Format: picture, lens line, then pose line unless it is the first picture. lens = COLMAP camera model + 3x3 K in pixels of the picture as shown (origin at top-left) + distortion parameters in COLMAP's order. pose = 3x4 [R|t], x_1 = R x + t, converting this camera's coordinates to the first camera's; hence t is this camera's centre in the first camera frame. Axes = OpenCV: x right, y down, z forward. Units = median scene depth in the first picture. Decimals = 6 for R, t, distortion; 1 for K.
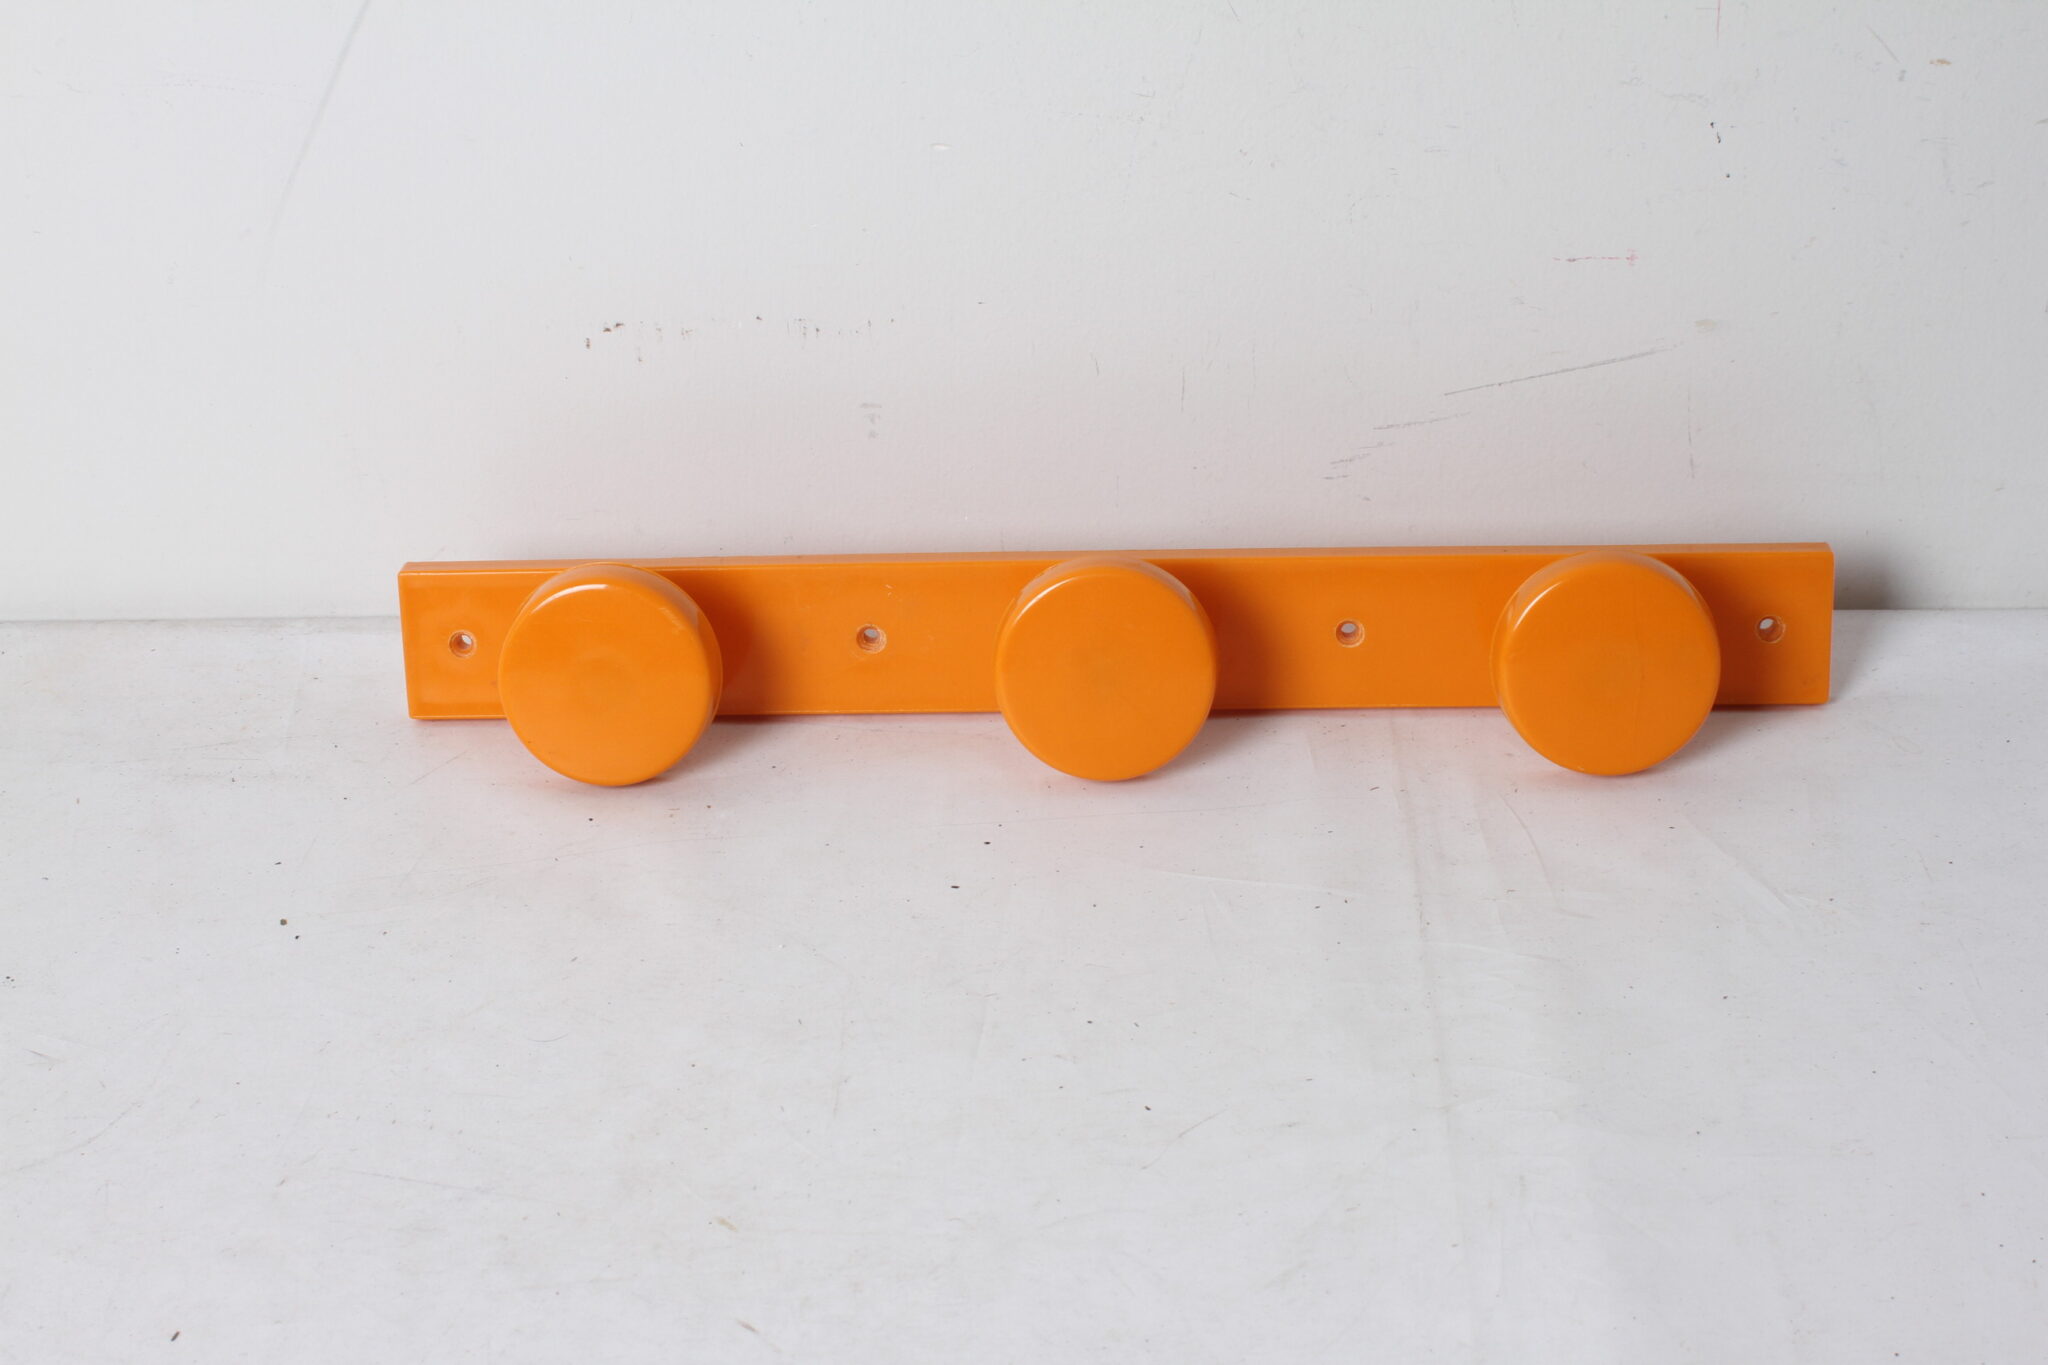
lens RADIAL K [[3318.7, 0, 1030.5], [0, 3318.7, 681.6], [0, 0, 1]] dist [-0.087271, 0.000000]
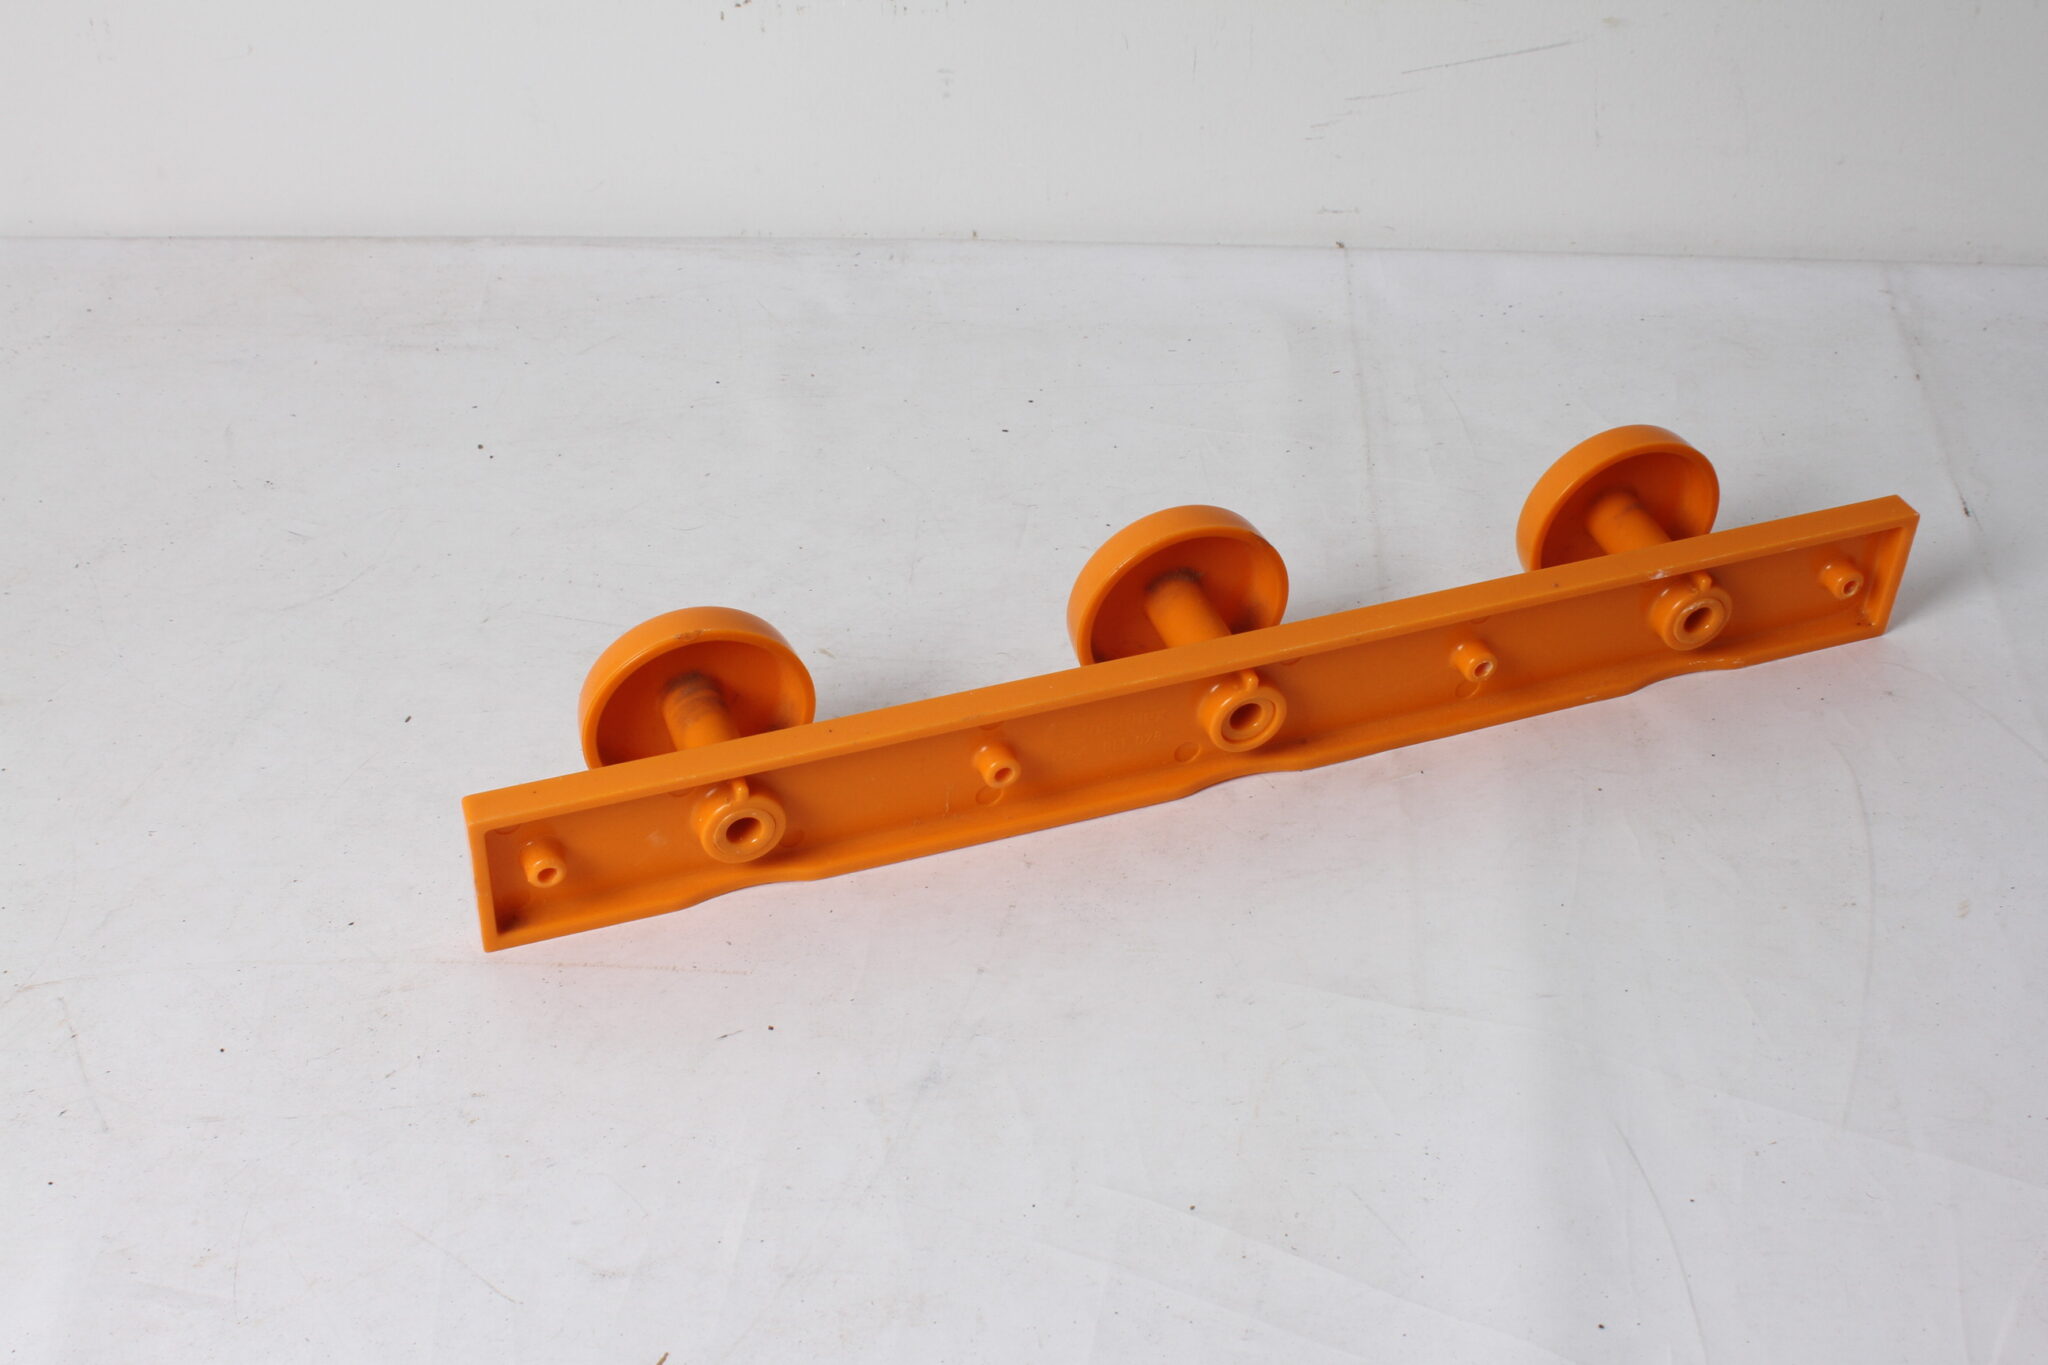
lens RADIAL K [[2904.8, 0, 1011.9], [0, 2904.8, 692.4], [0, 0, 1]] dist [-0.128520, 0.000000]
pose [[0.999548, 0.027663, -0.011758, -0.004264], [-0.026718, 0.996897, 0.074044, 0.080428], [0.013770, -0.073697, 0.997186, -0.124649]]
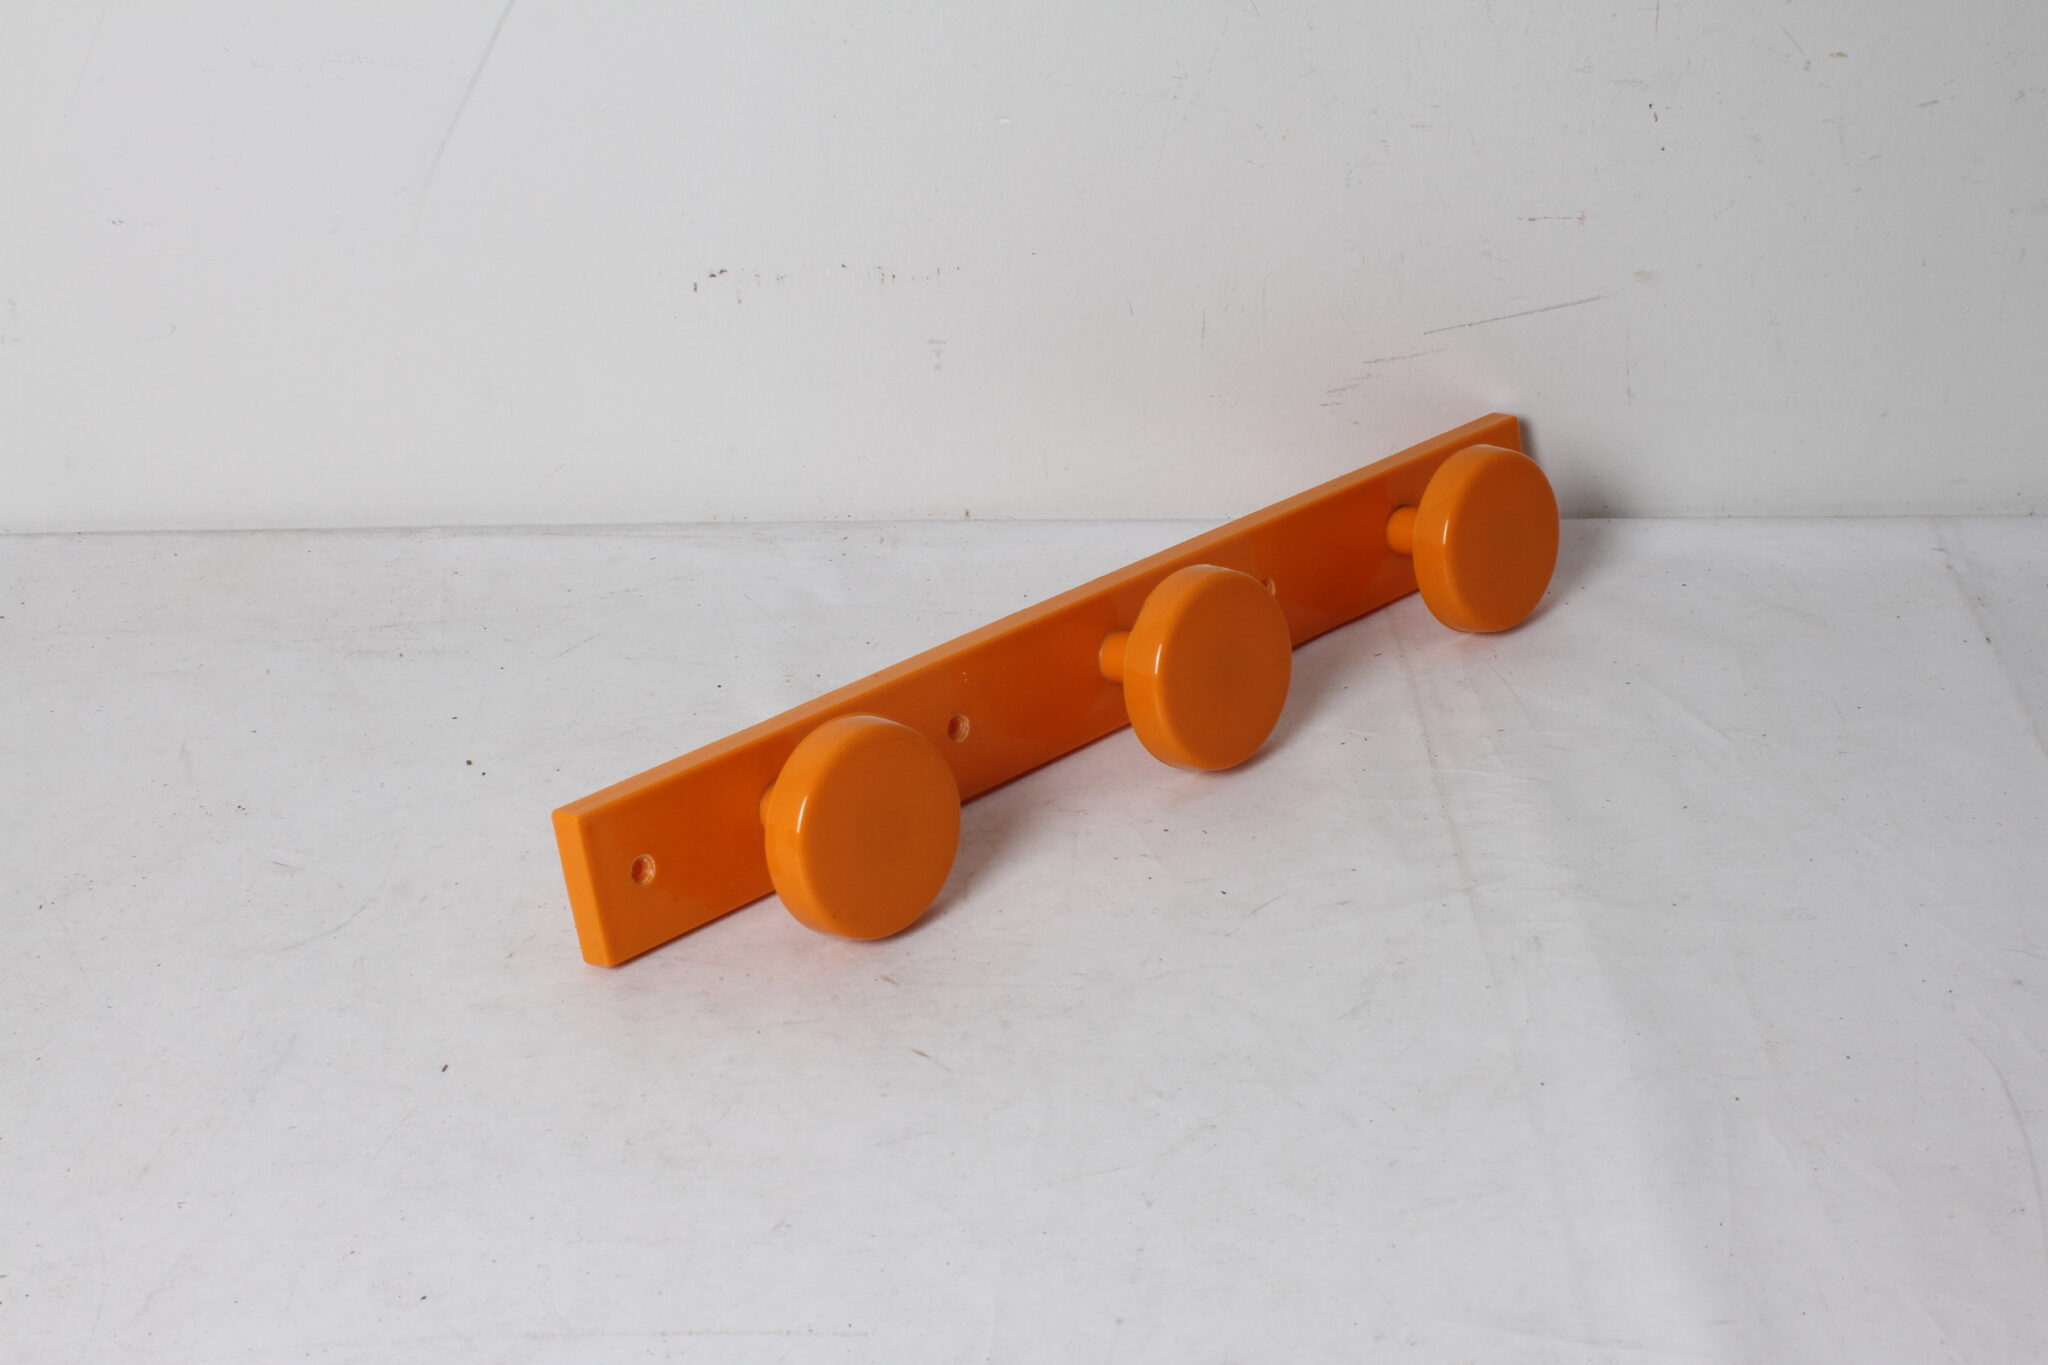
lens RADIAL K [[3263.2, 0, 1026.6], [0, 3263.2, 673.3], [0, 0, 1]] dist [-0.099688, 0.000000]
pose [[0.998252, -0.001173, 0.059085, -0.097689], [0.002236, 0.999837, -0.017925, 0.063249], [-0.059054, 0.018026, 0.998092, -0.174277]]
